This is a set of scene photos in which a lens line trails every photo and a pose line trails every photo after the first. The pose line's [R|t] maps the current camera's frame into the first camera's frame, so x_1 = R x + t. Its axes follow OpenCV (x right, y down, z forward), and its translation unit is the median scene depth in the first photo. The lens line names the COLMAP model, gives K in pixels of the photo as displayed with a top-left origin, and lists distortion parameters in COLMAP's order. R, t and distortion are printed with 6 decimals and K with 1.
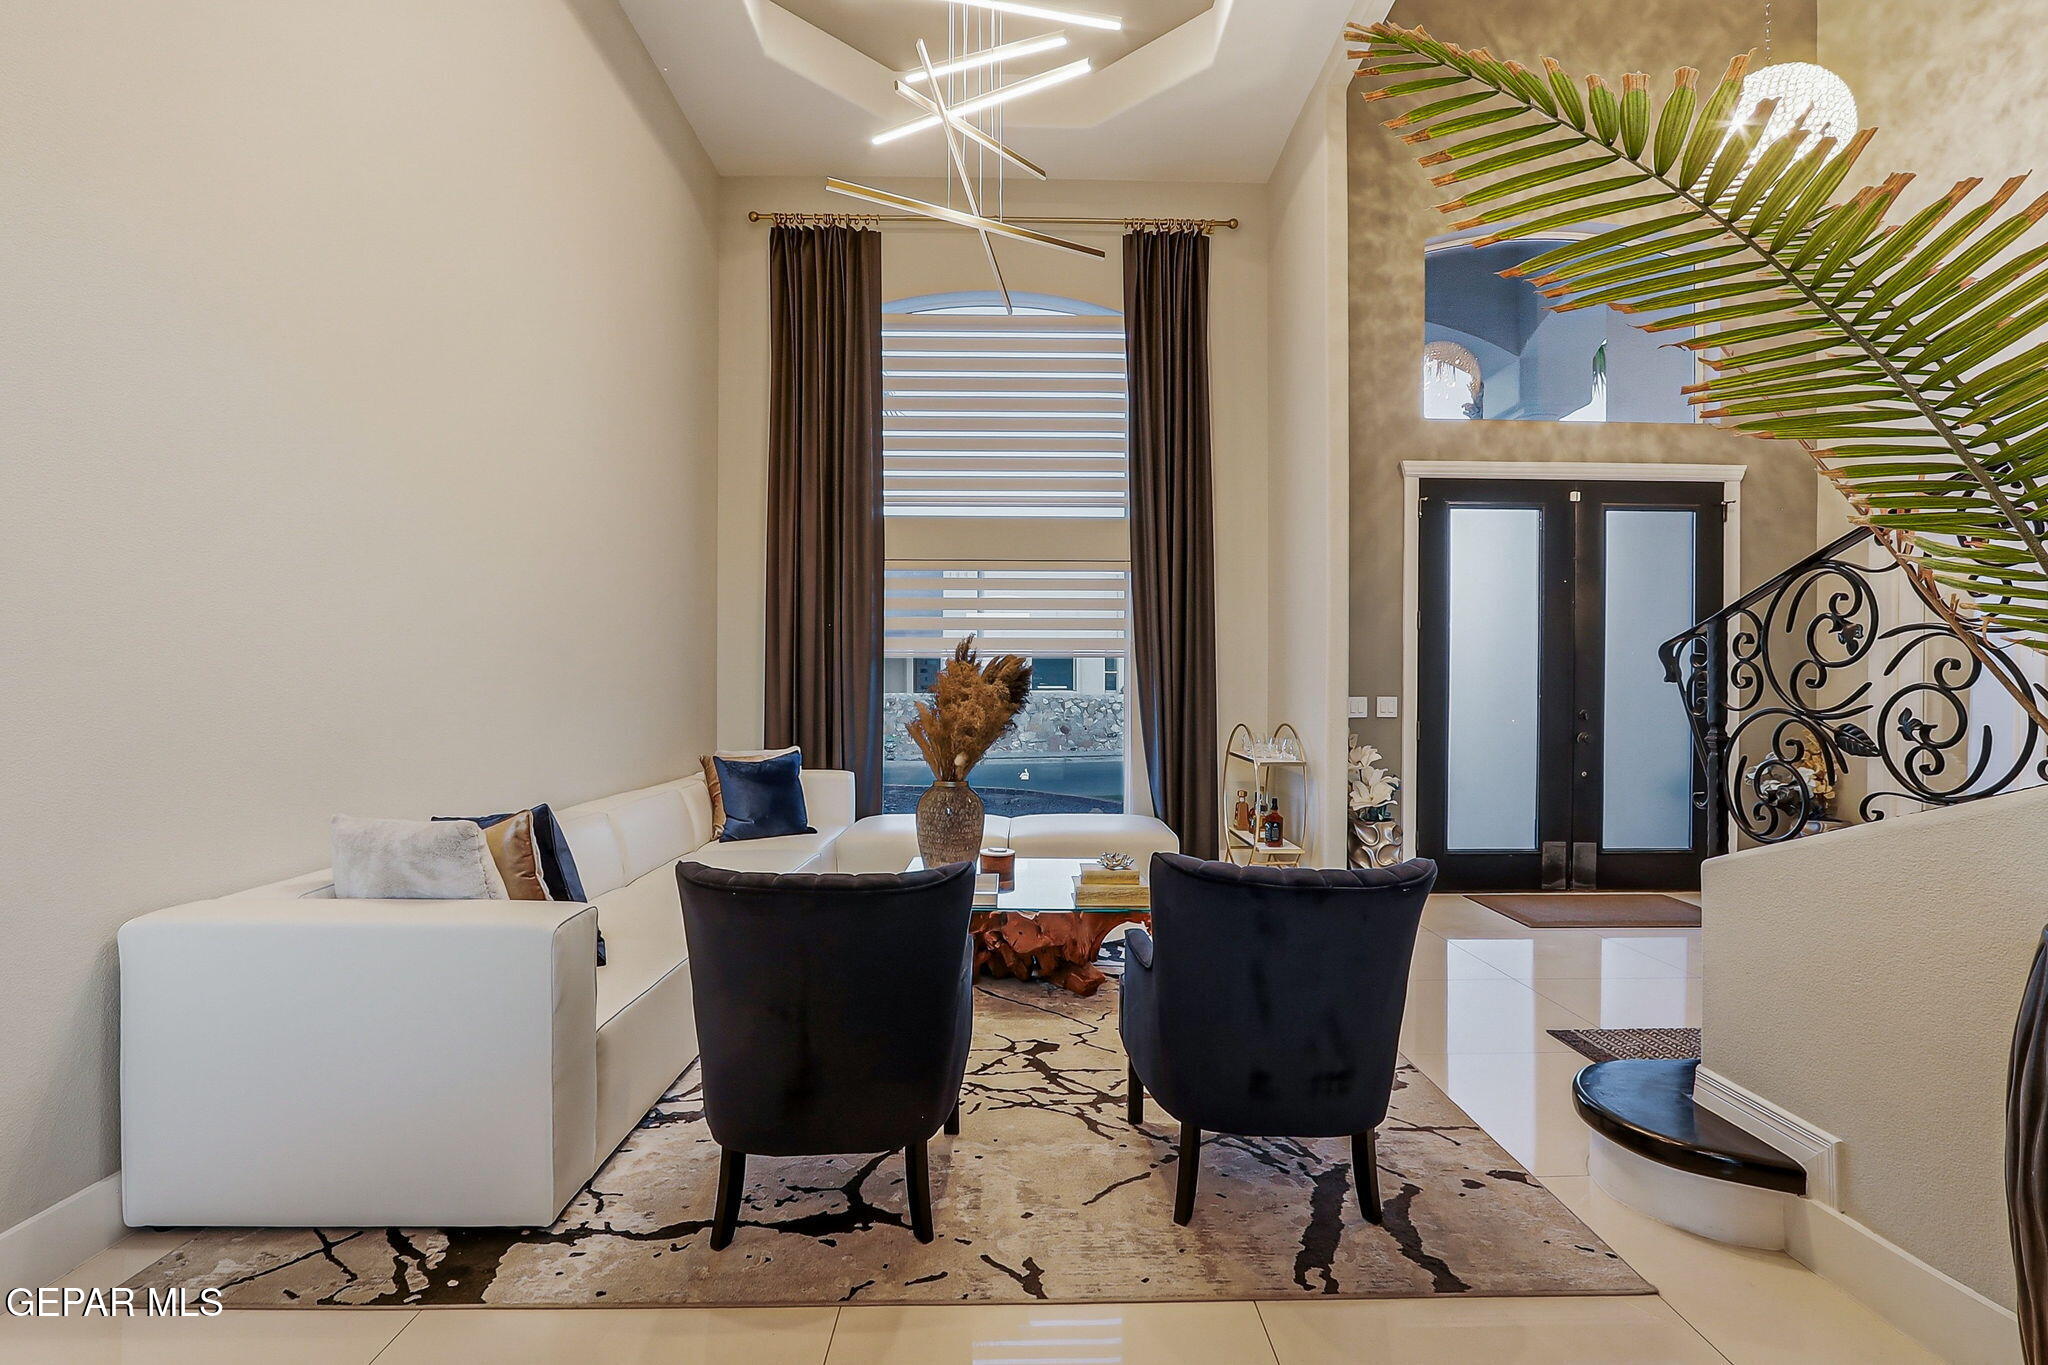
lens RADIAL K [[968.0, 0, 1038.4], [0, 968.0, 702.7], [0, 0, 1]] dist [-0.021018, 0.005083]
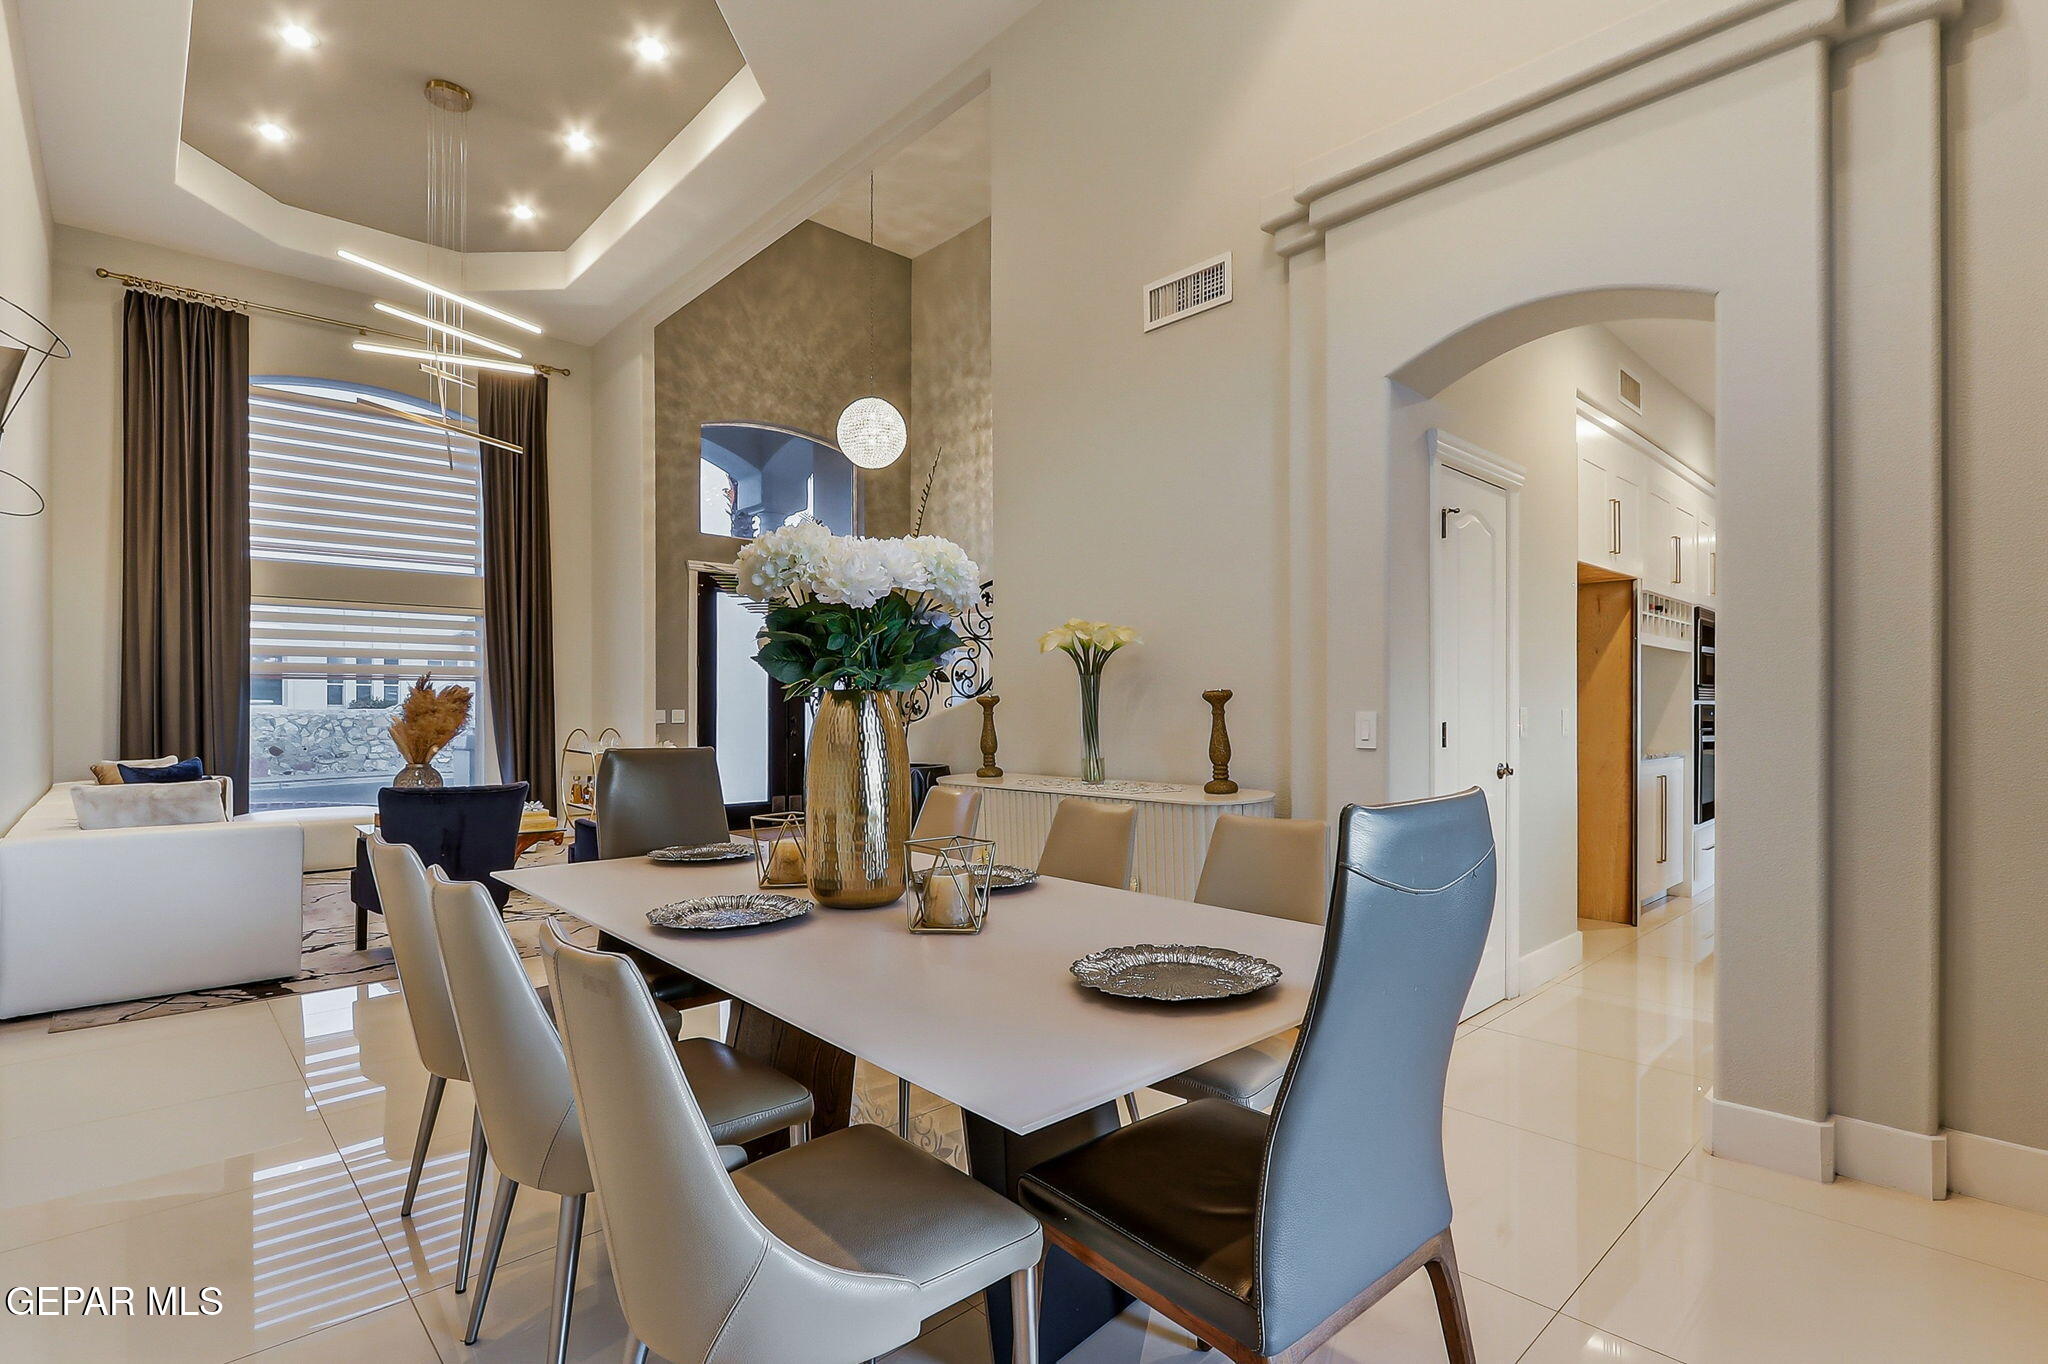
lens RADIAL K [[968.0, 0, 1038.4], [0, 968.0, 702.2], [0, 0, 1]] dist [-0.021018, 0.005083]
pose [[0.744395, -0.001645, 0.667738, -0.247334], [0.011015, 0.999891, -0.009817, 0.003345], [-0.667649, 0.014662, 0.744332, -0.549910]]
